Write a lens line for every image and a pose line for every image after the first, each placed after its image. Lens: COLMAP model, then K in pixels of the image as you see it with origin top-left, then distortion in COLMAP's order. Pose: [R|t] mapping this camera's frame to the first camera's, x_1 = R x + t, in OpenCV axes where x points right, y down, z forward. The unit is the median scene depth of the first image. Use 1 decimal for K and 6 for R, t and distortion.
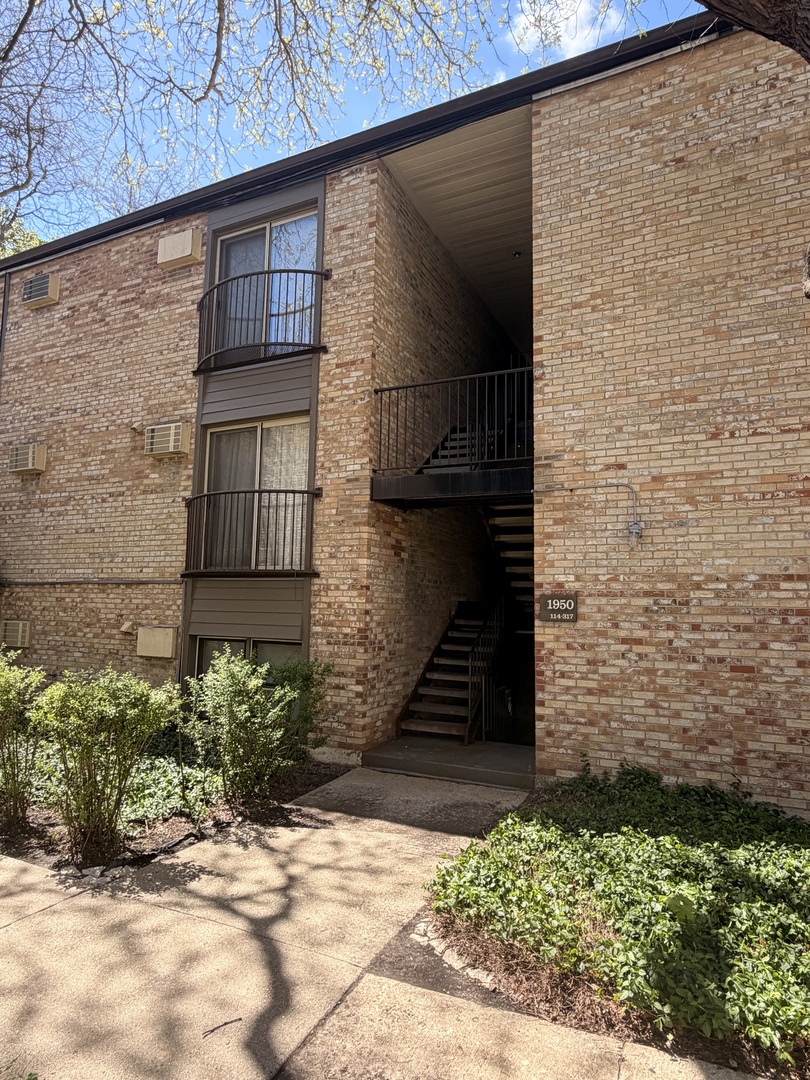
lens RADIAL K [[630.2, 0, 404.6], [0, 630.2, 539.5], [0, 0, 1]] dist [0.003183, 0.000453]
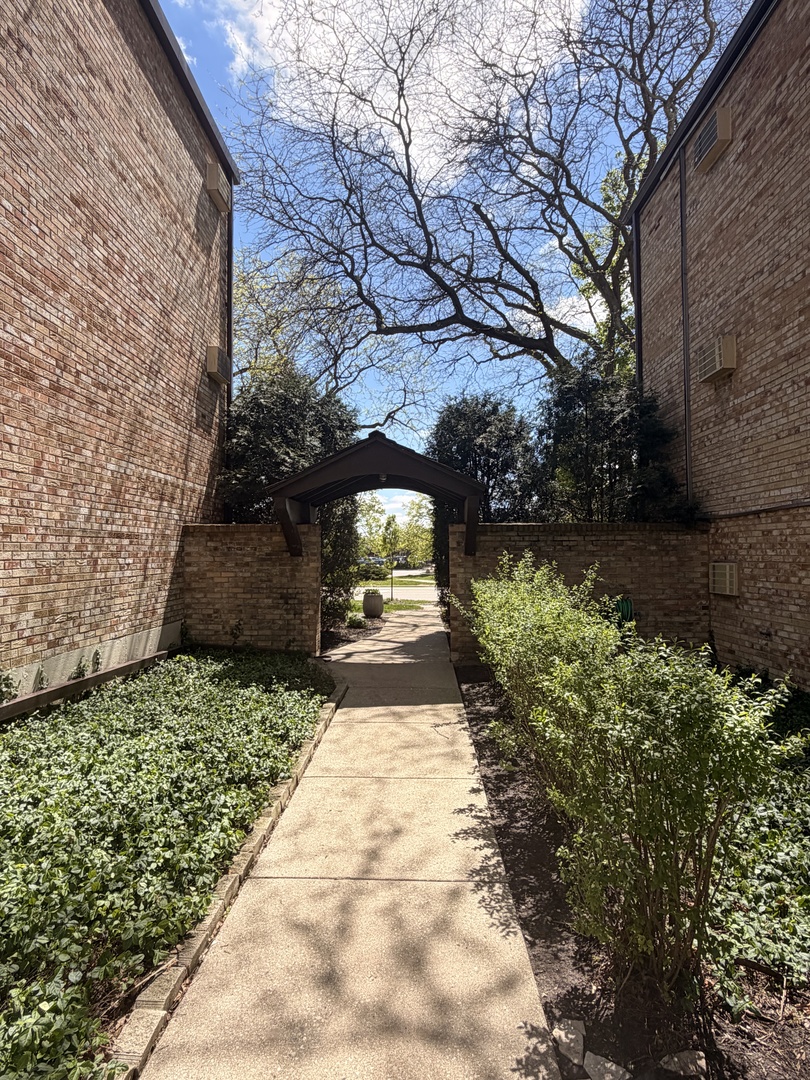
lens RADIAL K [[630.2, 0, 404.6], [0, 630.2, 541.0], [0, 0, 1]] dist [0.003183, 0.000453]
pose [[0.409602, -0.042581, -0.911270, -0.047909], [0.115662, 0.993273, 0.005575, 0.050801], [0.904902, -0.107683, 0.411772, 0.309705]]
